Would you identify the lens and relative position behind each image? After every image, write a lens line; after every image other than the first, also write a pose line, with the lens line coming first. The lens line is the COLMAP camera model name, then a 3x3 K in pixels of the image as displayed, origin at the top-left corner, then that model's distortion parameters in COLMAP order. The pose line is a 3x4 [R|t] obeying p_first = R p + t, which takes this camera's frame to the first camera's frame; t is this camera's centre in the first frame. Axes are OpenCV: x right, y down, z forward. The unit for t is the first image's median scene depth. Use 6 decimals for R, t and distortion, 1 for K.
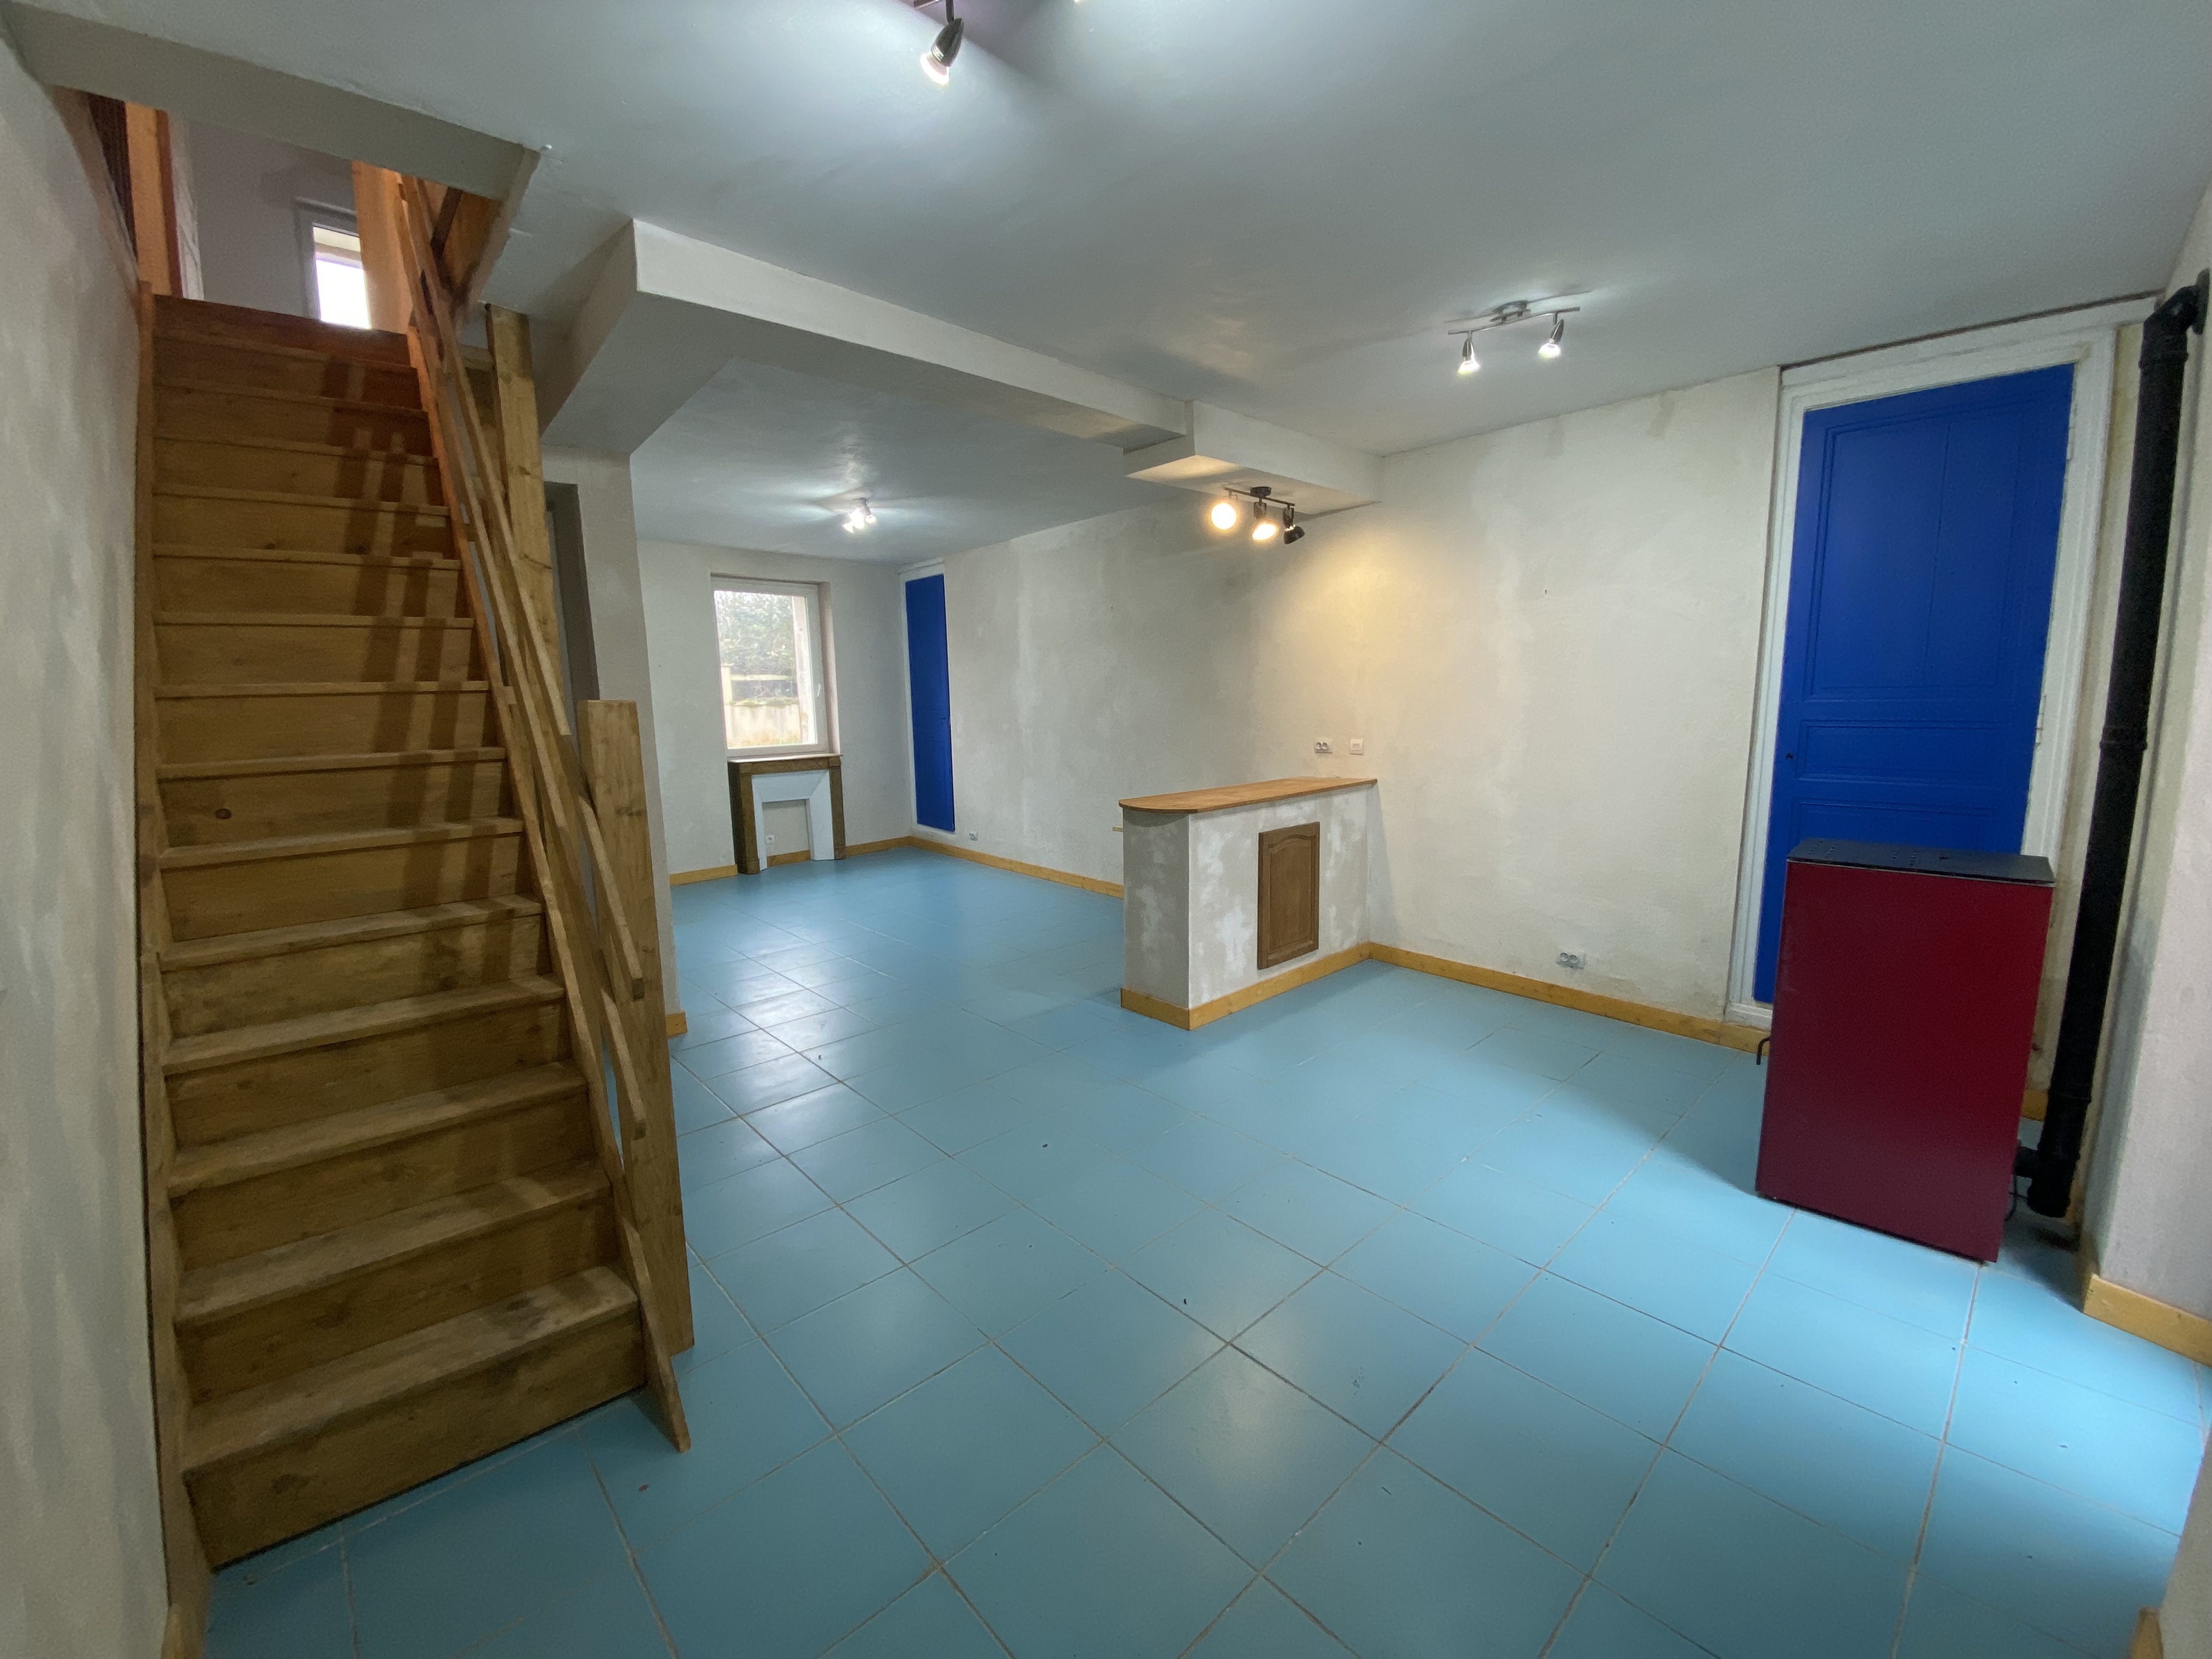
lens RADIAL K [[901.5, 0, 1105.6], [0, 901.5, 825.1], [0, 0, 1]] dist [0.003370, -0.003454]
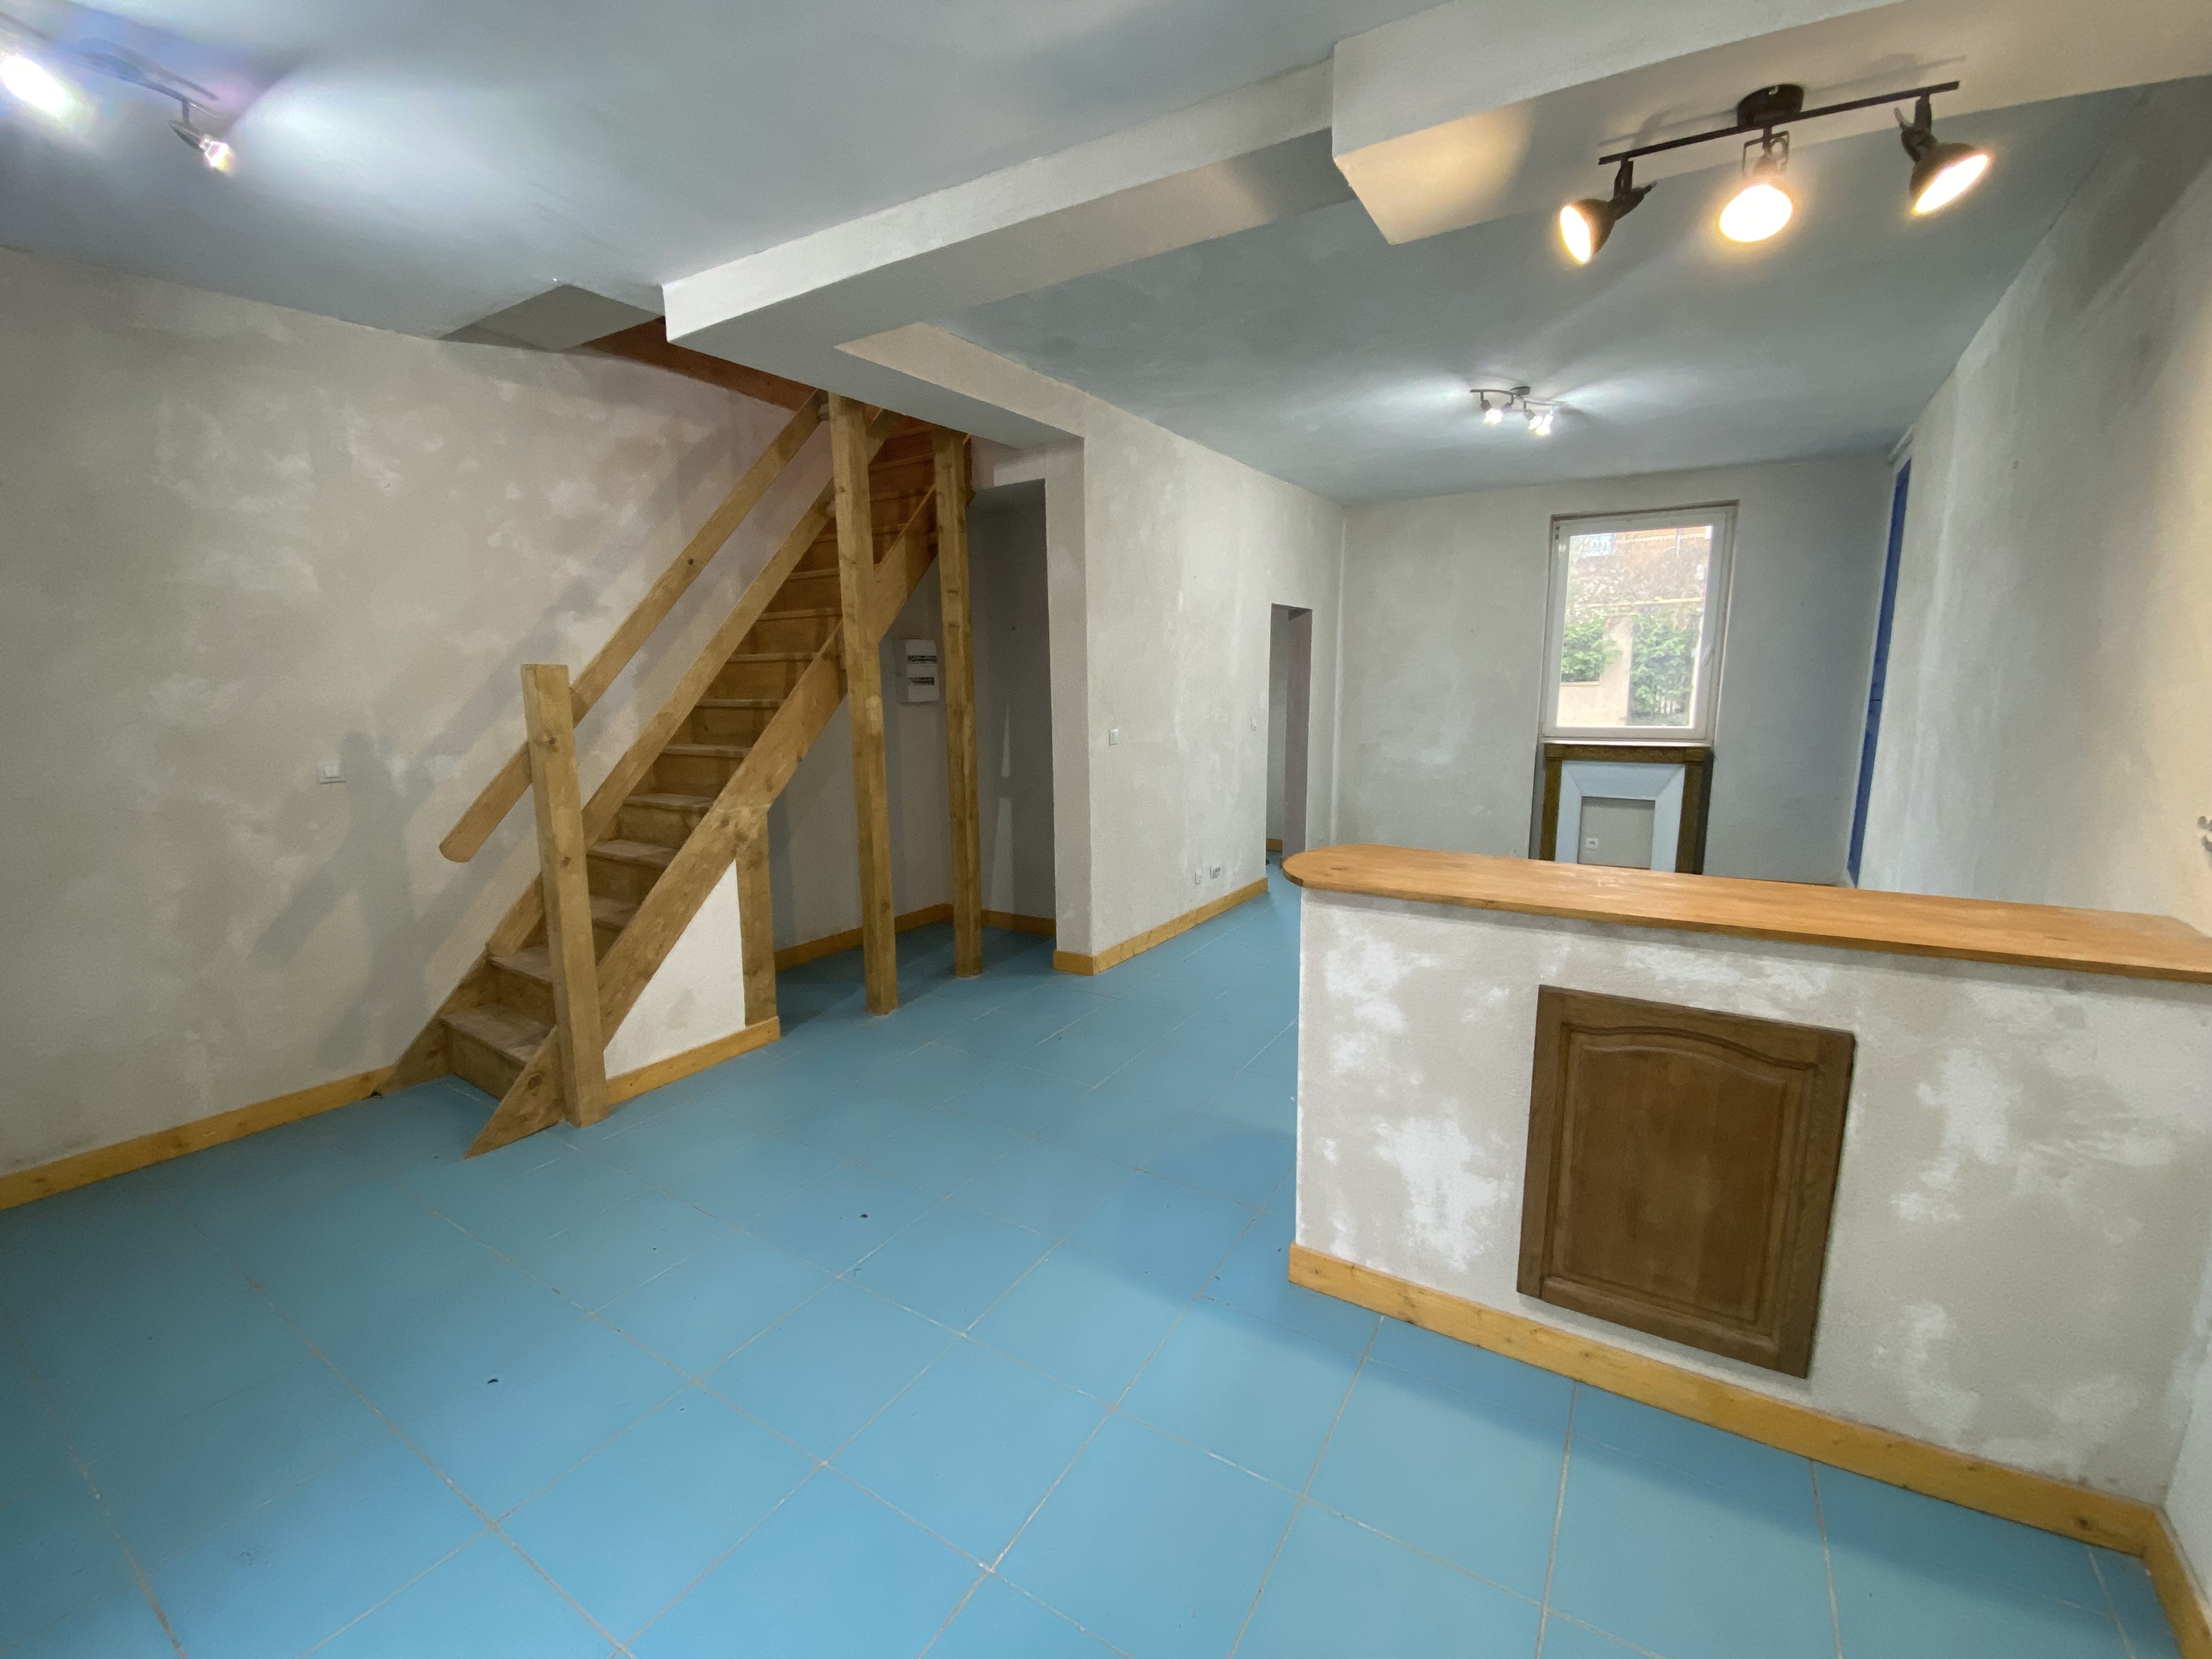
lens RADIAL K [[901.5, 0, 1105.4], [0, 901.5, 815.7], [0, 0, 1]] dist [0.003370, -0.003454]
pose [[0.272240, 0.158953, -0.949010, 0.501087], [-0.136177, 0.982699, 0.125531, -0.094362], [0.952545, 0.095059, 0.289176, 0.669094]]
